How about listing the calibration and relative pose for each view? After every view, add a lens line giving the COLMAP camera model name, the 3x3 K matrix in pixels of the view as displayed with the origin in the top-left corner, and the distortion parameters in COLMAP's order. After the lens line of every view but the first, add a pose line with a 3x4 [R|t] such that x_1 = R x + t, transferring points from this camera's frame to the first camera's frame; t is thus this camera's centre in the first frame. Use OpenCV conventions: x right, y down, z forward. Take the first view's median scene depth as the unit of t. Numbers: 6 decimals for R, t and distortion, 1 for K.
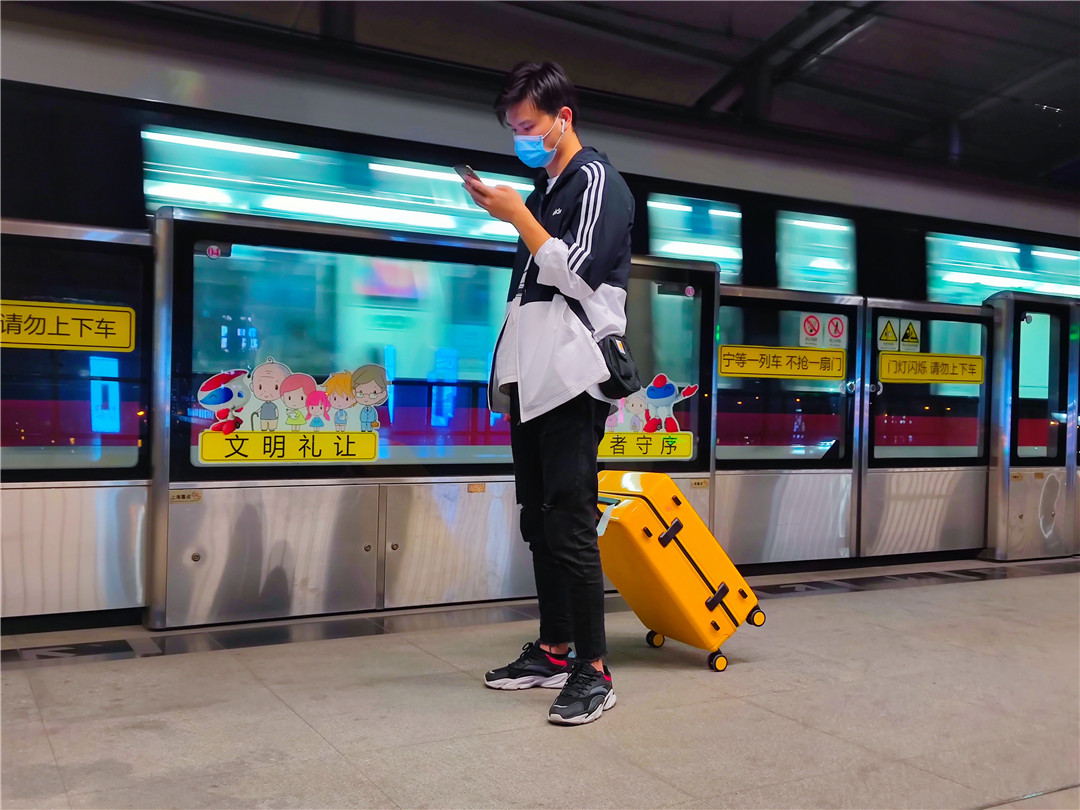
lens RADIAL K [[1067.9, 0, 536.8], [0, 1067.9, 401.7], [0, 0, 1]] dist [0.046775, 0.000000]
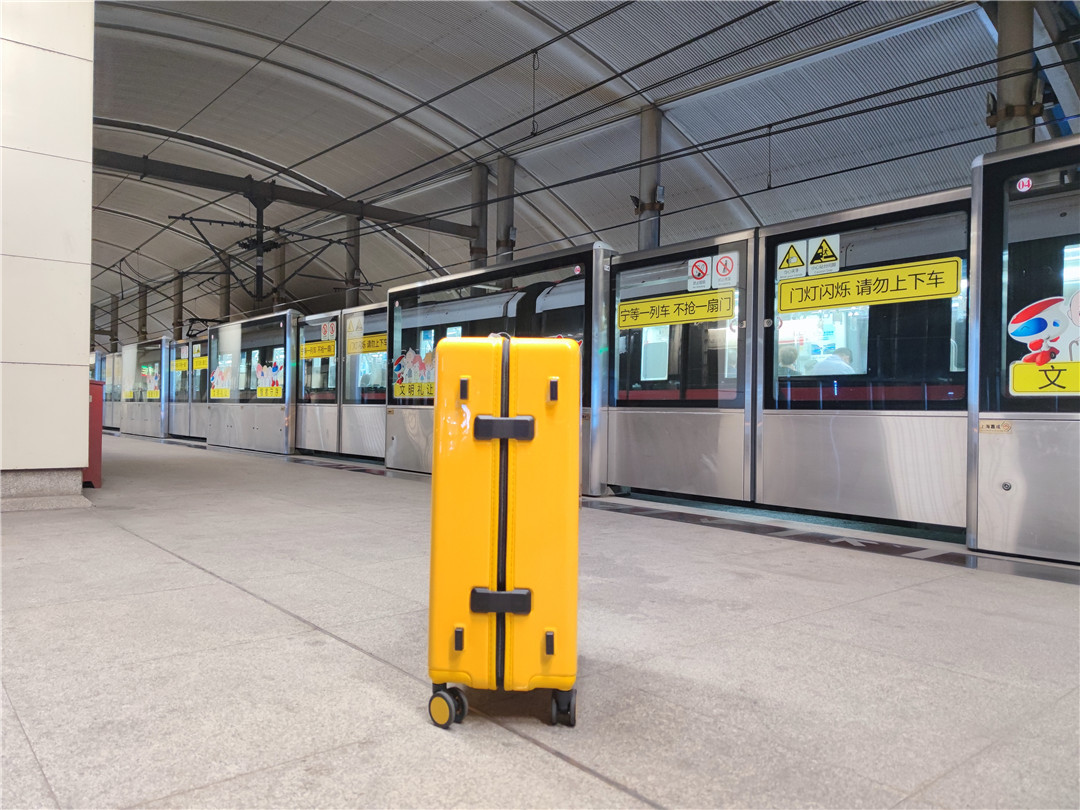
lens RADIAL K [[775.6, 0, 525.9], [0, 775.6, 409.9], [0, 0, 1]] dist [0.069219, -0.067614]
pose [[0.186466, -0.018063, -0.982295, 0.330960], [-0.012093, 0.999713, -0.020679, 0.091796], [0.982387, 0.015735, 0.186194, 0.403630]]
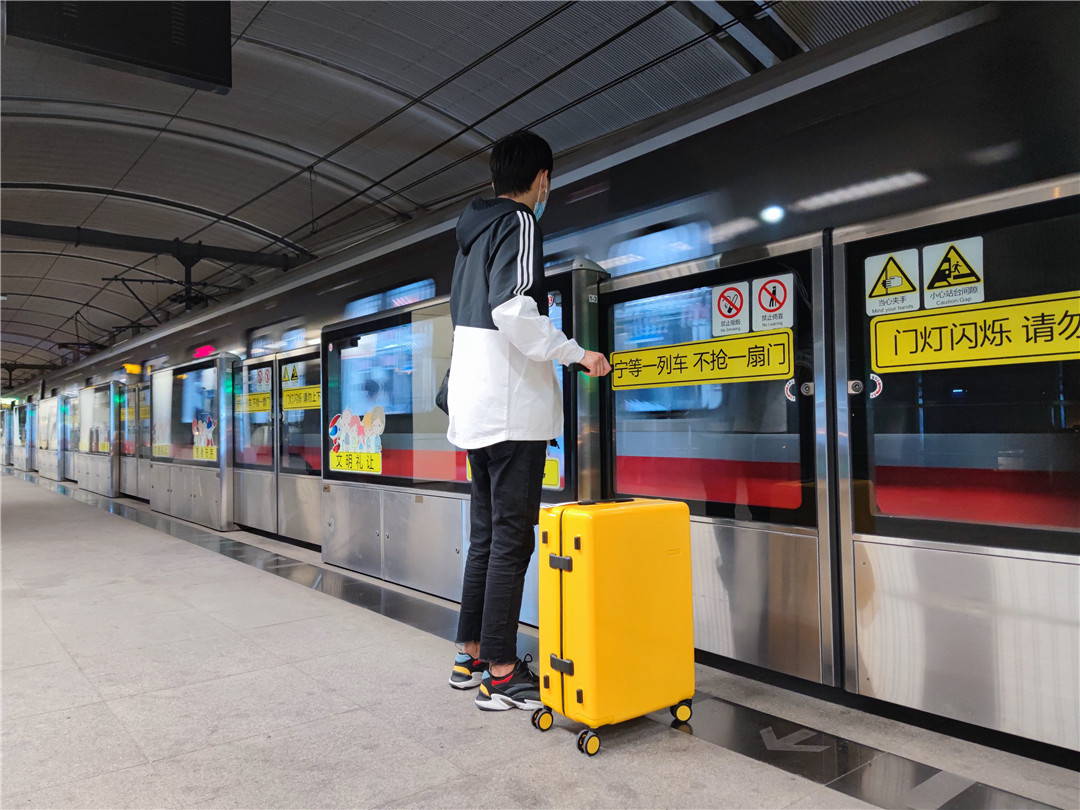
lens RADIAL K [[775.6, 0, 520.7], [0, 775.6, 383.2], [0, 0, 1]] dist [0.069219, -0.067614]
pose [[0.151615, -0.079516, -0.985236, -0.026914], [0.011858, 0.996834, -0.078627, 0.000402], [0.988369, 0.000238, 0.152078, 0.544627]]
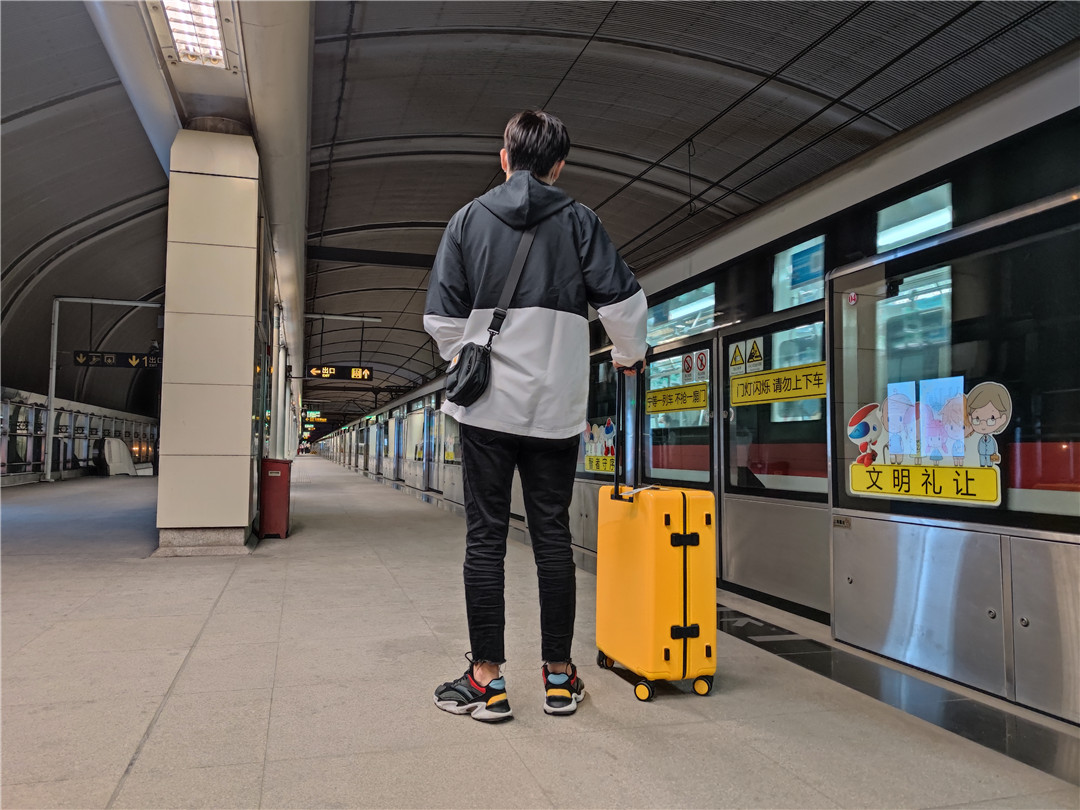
lens RADIAL K [[775.6, 0, 517.6], [0, 775.6, 401.5], [0, 0, 1]] dist [0.069219, -0.067614]
pose [[-0.228937, -0.085413, -0.969687, 0.533893], [-0.015649, 0.996337, -0.084066, 0.036762], [0.973315, -0.004071, -0.229435, 0.844163]]
